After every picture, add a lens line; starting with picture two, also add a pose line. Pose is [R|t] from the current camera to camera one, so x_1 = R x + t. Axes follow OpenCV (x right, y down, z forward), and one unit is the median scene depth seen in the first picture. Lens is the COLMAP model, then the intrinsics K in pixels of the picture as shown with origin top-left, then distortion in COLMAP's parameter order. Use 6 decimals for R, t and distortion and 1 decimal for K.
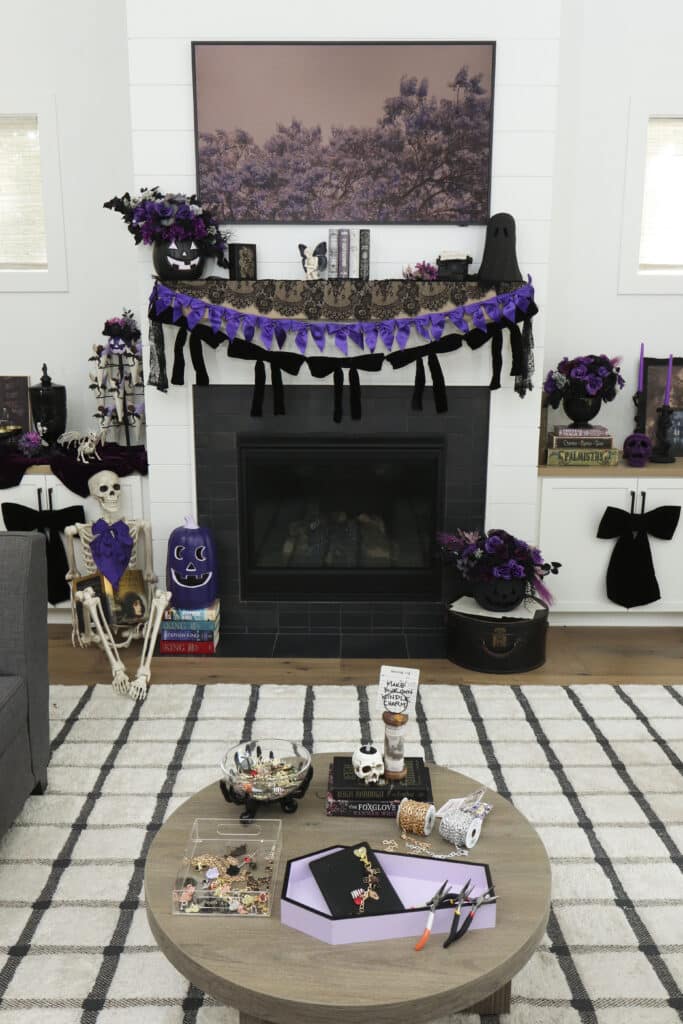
lens RADIAL K [[867.0, 0, 341.5], [0, 867.0, 512.0], [0, 0, 1]] dist [-0.000178, 0.000798]
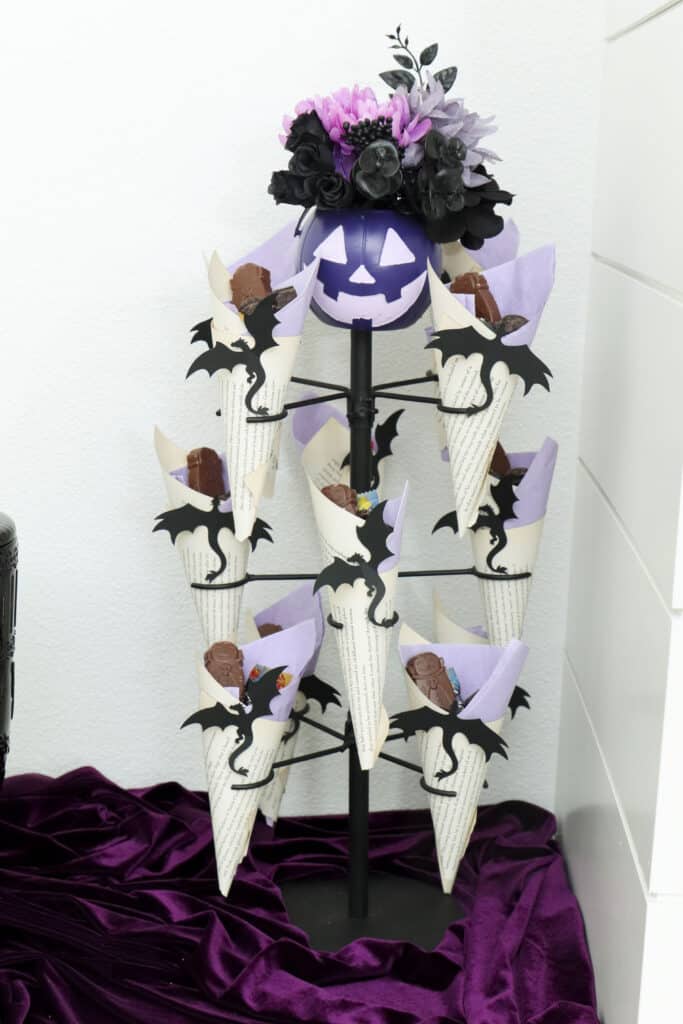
lens RADIAL K [[1785.6, 0, 341.5], [0, 1785.6, 512.0], [0, 0, 1]] dist [-0.011783, -0.125383]
pose [[0.999207, 0.036156, -0.016668, -0.285361], [-0.036242, 0.999331, -0.004885, -0.164784], [0.016480, 0.005485, 0.999849, 0.763067]]
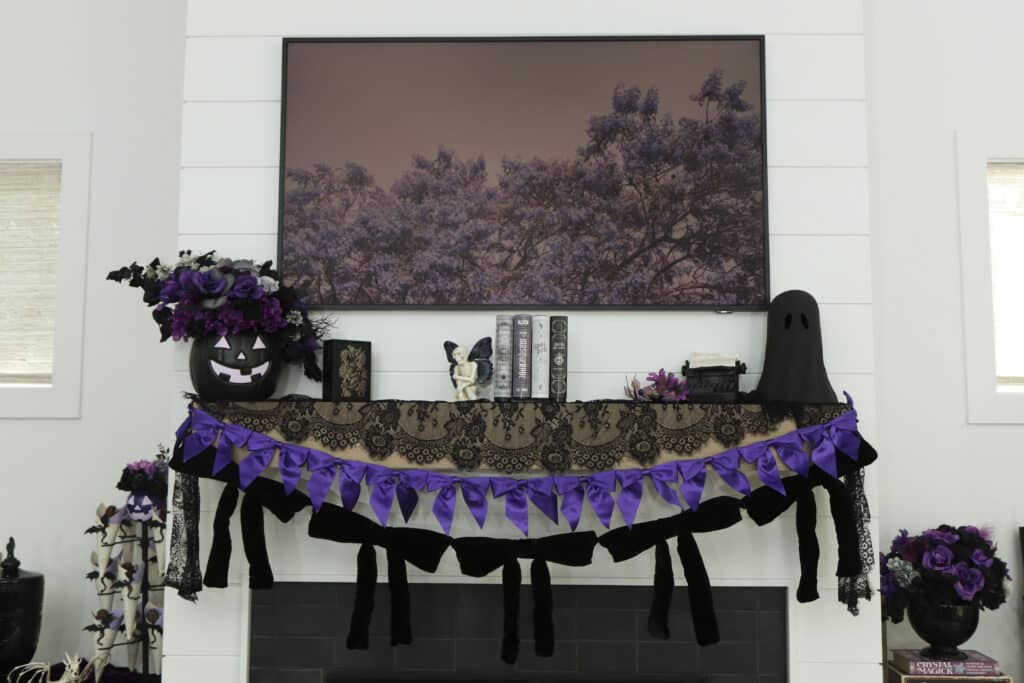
lens RADIAL K [[959.5, 0, 510.1], [0, 959.5, 366.7], [0, 0, 1]] dist [-0.009109, -0.009997]
pose [[0.999941, 0.001687, -0.010774, 0.001578], [-0.004741, 0.956962, -0.290175, -0.105708], [0.009821, 0.290209, 0.956913, 0.388133]]
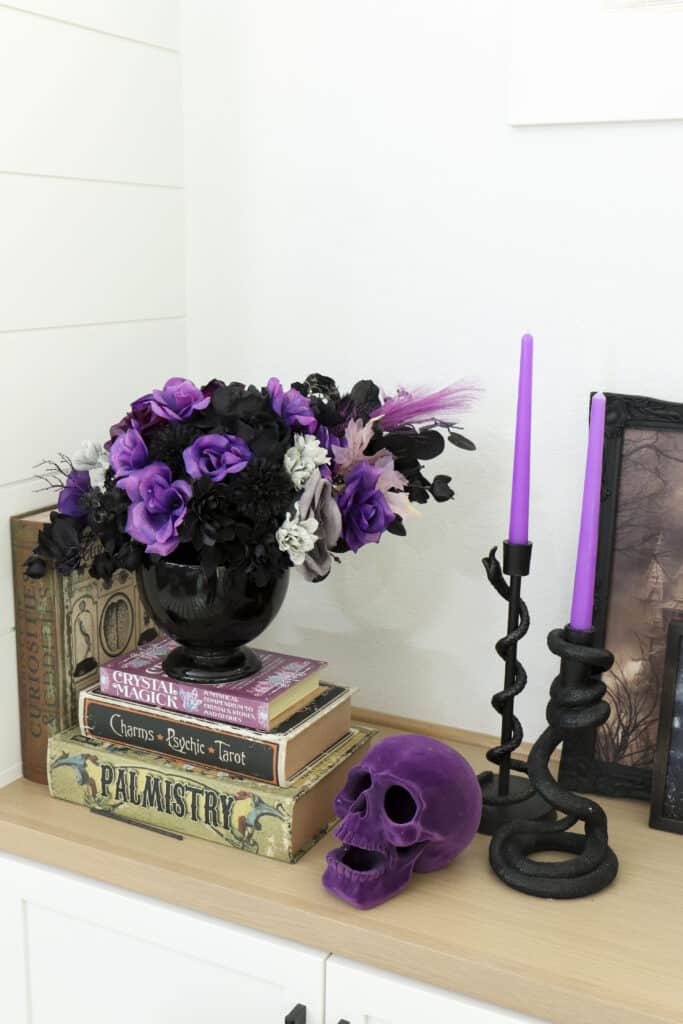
lens RADIAL K [[1169.0, 0, 341.5], [0, 1169.0, 512.0], [0, 0, 1]] dist [0.002258, 0.026654]
pose [[0.894417, 0.109478, -0.433627, 0.495601], [-0.106129, 0.993837, 0.032009, -0.171799], [0.434459, 0.017391, 0.900524, 0.790469]]
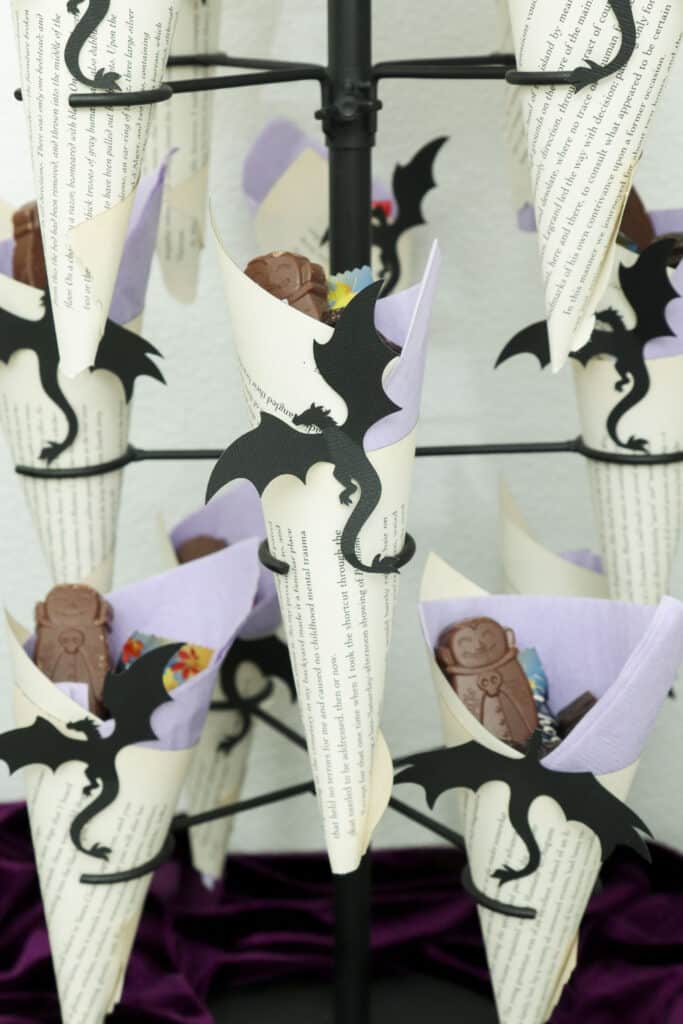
lens RADIAL K [[1652.6, 0, 341.5], [0, 1652.6, 512.0], [0, 0, 1]] dist [-0.095549, -0.045489]
pose [[0.996411, 0.047937, -0.069763, -0.275739], [-0.042550, 0.996141, 0.076760, -0.160461], [0.073173, -0.073517, 0.994606, 0.966540]]
